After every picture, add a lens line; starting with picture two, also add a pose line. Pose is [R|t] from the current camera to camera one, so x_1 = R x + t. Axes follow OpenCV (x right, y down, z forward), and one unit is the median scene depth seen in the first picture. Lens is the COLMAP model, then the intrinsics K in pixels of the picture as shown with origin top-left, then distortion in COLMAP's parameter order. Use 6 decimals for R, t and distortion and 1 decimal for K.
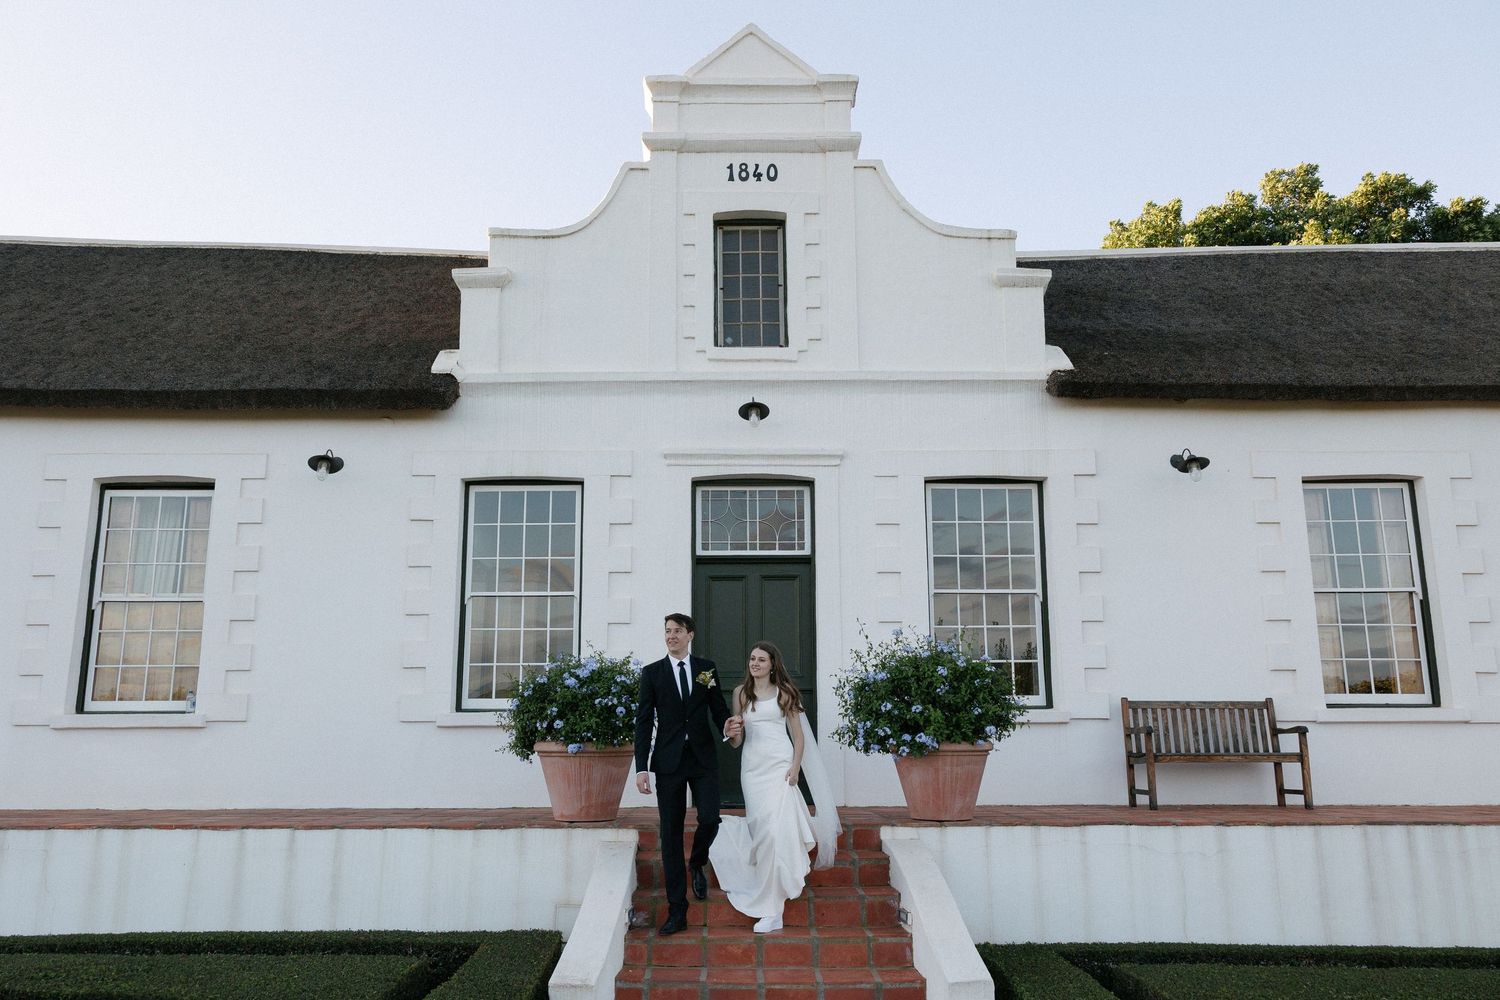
lens RADIAL K [[1193.0, 0, 741.6], [0, 1193.0, 502.1], [0, 0, 1]] dist [0.001102, 0.003898]
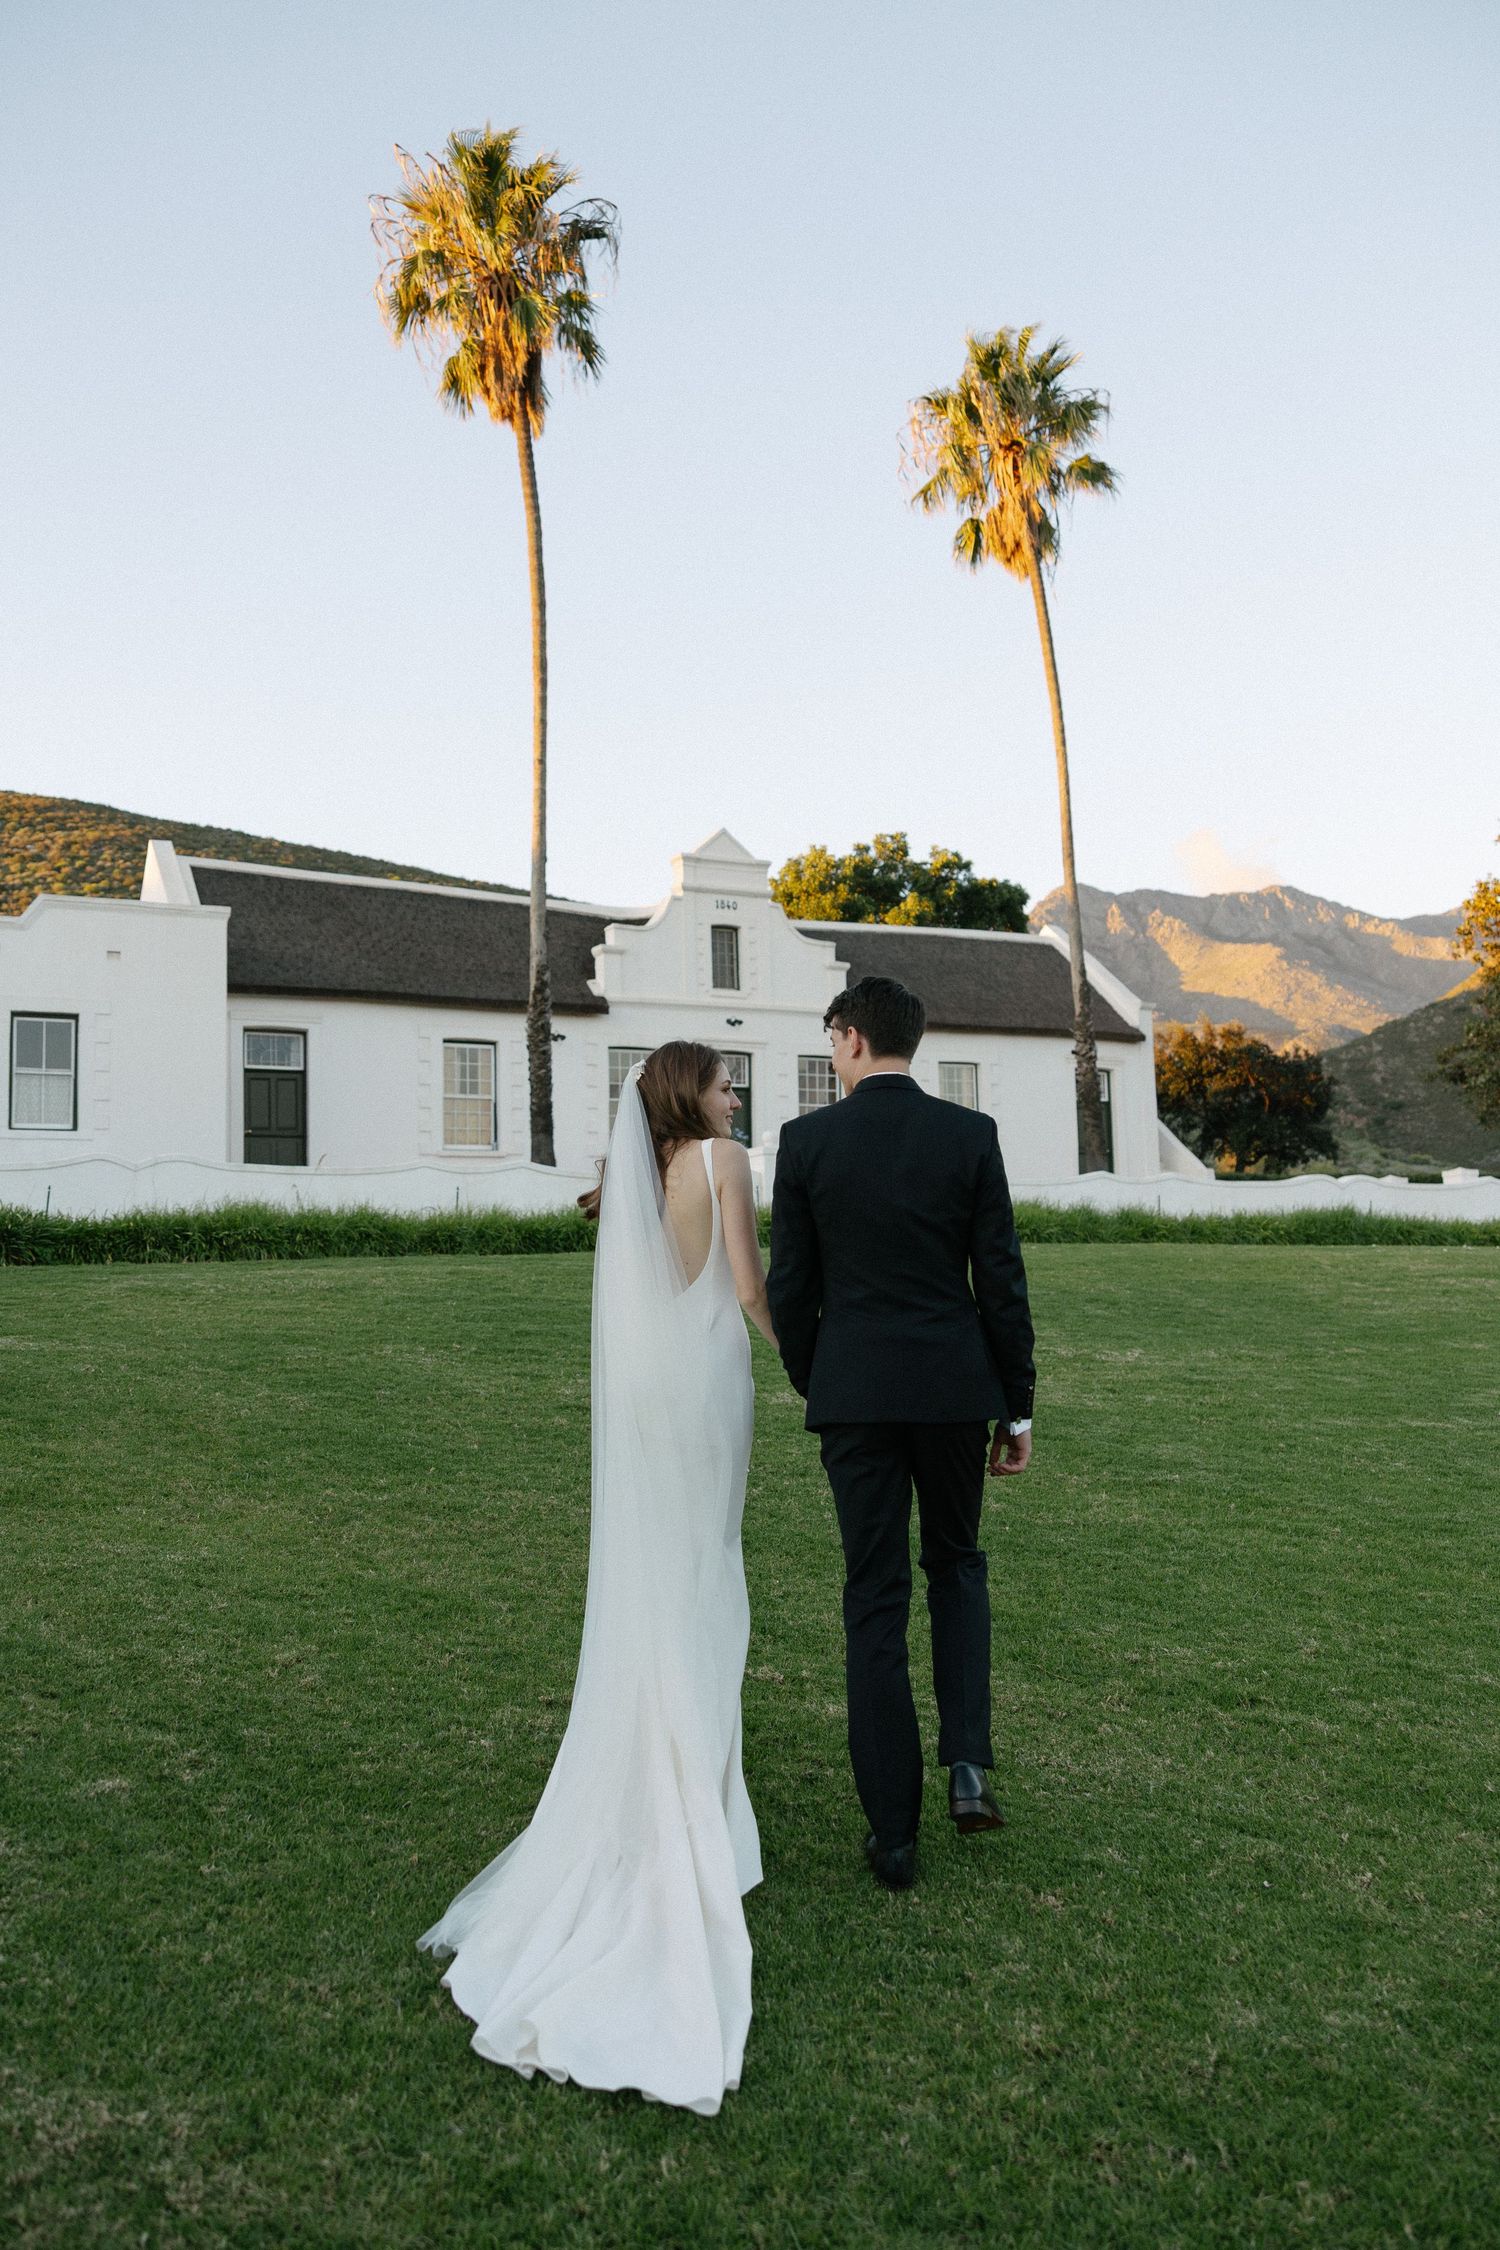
lens RADIAL K [[1789.5, 0, 747.2], [0, 1789.5, 1140.3], [0, 0, 1]] dist [0.001102, 0.003898]
pose [[0.893594, 0.023123, 0.448280, -1.367826], [-0.061723, 0.995516, 0.071687, -0.090922], [-0.444612, -0.091728, 0.891014, -1.878881]]
